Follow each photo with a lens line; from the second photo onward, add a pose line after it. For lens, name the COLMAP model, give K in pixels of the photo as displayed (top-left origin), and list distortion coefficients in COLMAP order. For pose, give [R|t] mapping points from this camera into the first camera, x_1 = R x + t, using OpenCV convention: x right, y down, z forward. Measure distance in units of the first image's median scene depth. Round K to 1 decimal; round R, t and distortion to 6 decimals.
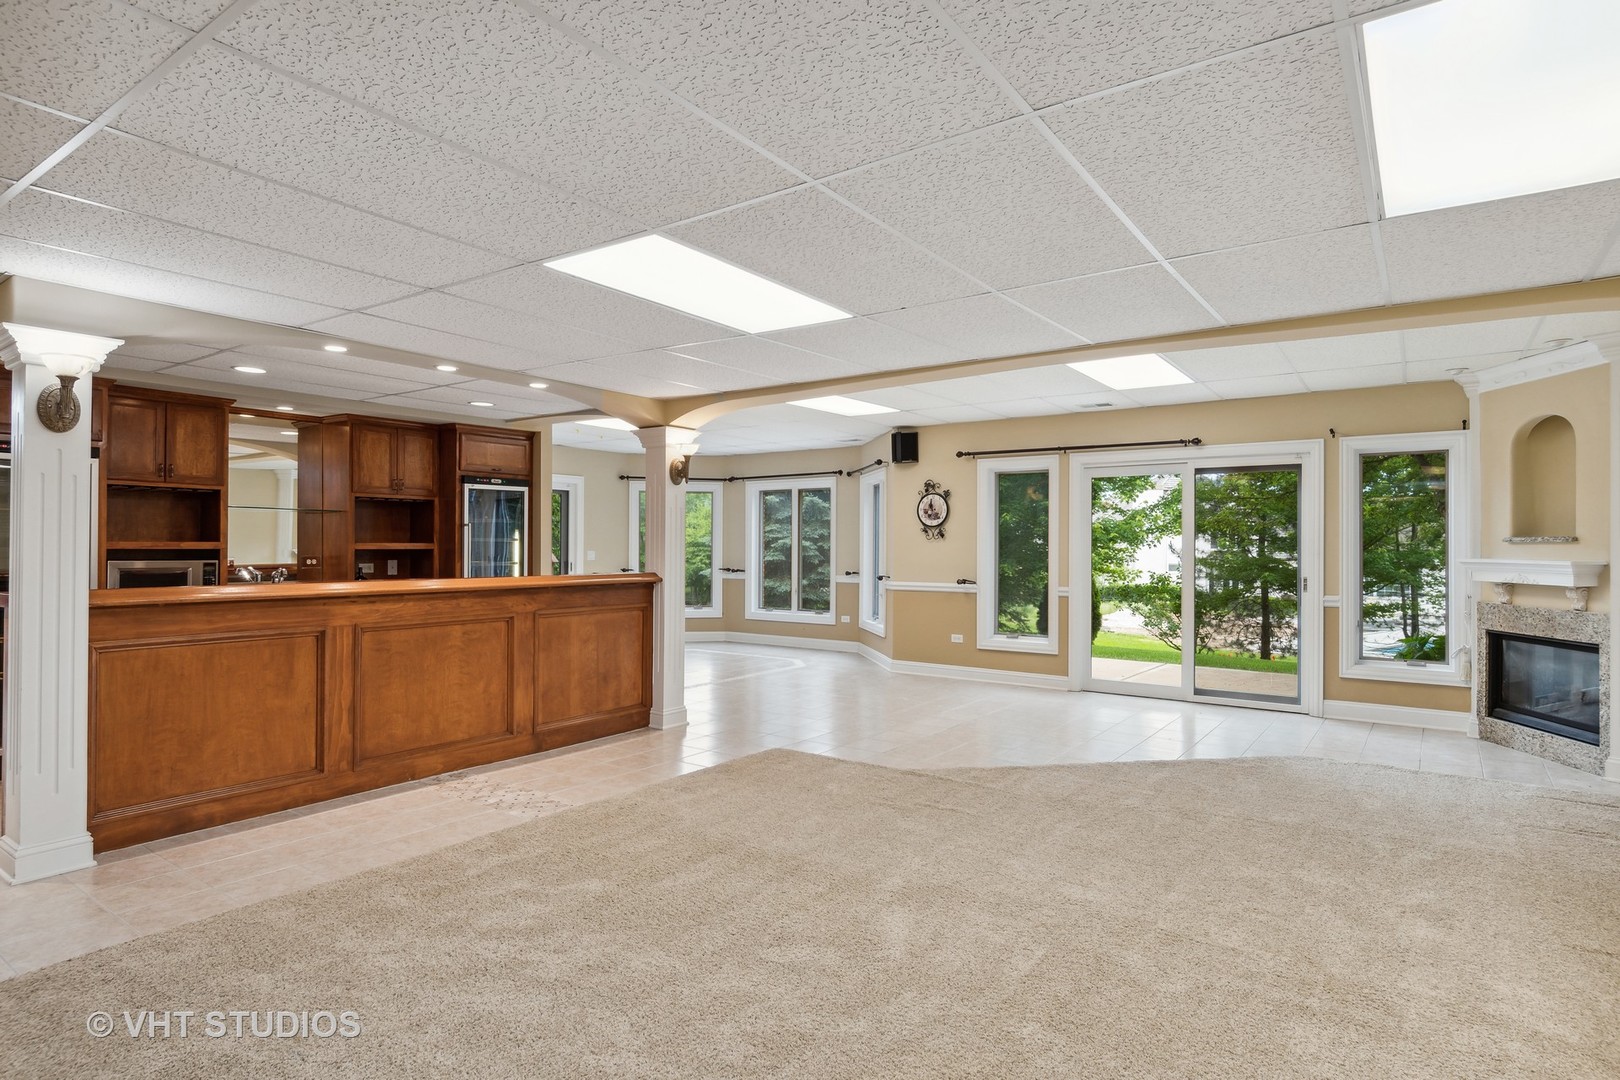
lens RADIAL K [[872.1, 0, 809.5], [0, 872.1, 536.7], [0, 0, 1]] dist [0.005129, -0.000445]
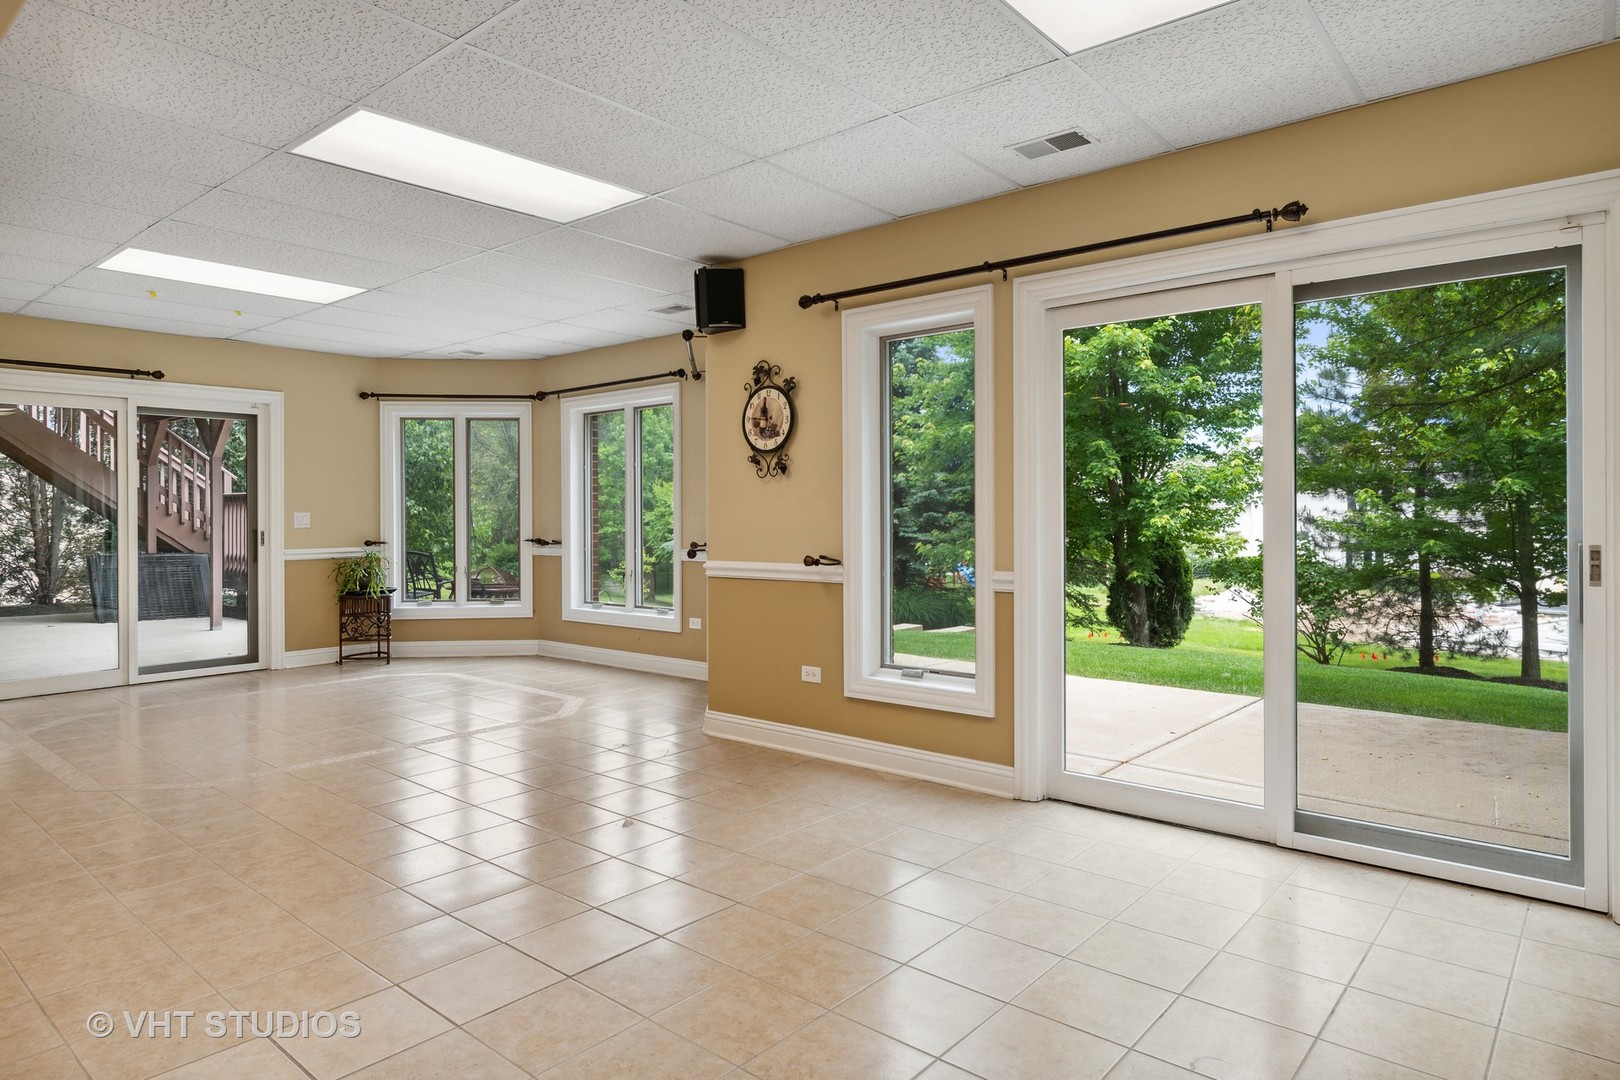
lens RADIAL K [[957.2, 0, 815.6], [0, 957.2, 517.3], [0, 0, 1]] dist [0.003183, -0.000788]
pose [[0.996968, -0.010156, -0.077151, 0.274426], [0.011013, 0.999882, 0.010697, 0.026875], [0.077033, -0.011515, 0.996962, 0.580592]]
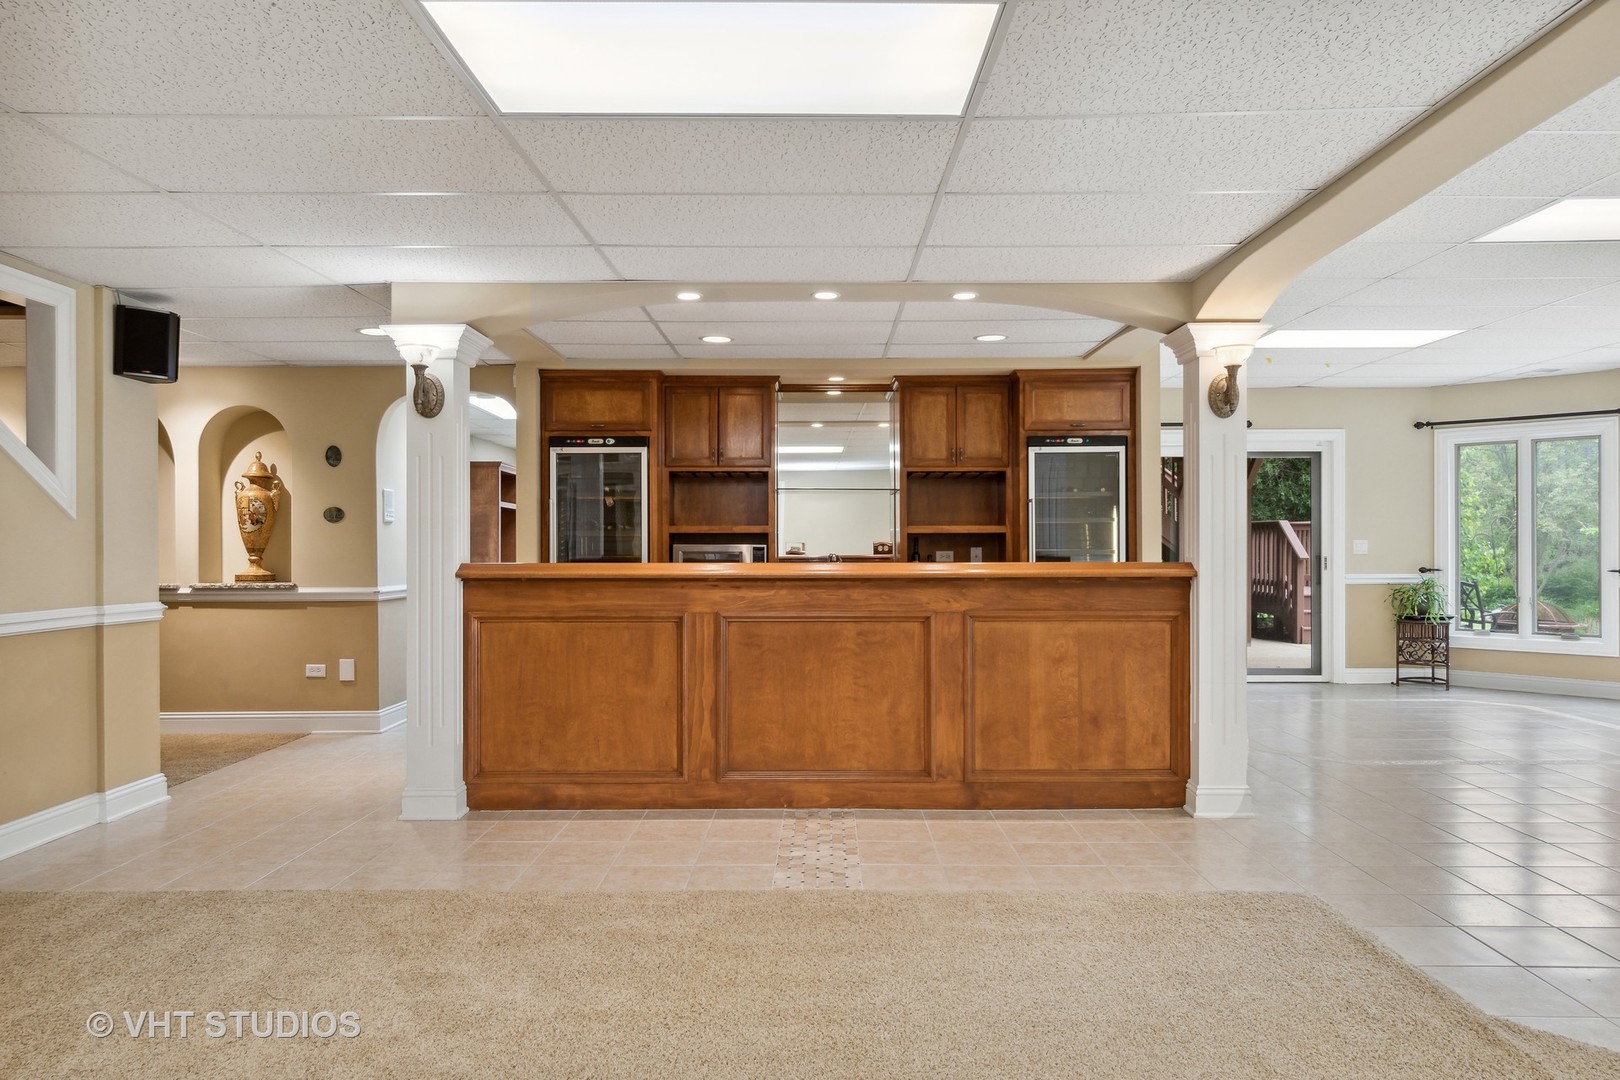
lens RADIAL K [[1042.9, 0, 808.1], [0, 1042.9, 541.9], [0, 0, 1]] dist [0.005200, -0.000203]
pose [[0.580995, -0.007868, -0.813869, 0.252343], [0.011723, 0.999930, -0.001297, 0.022765], [0.813822, -0.008787, 0.581047, 0.324105]]
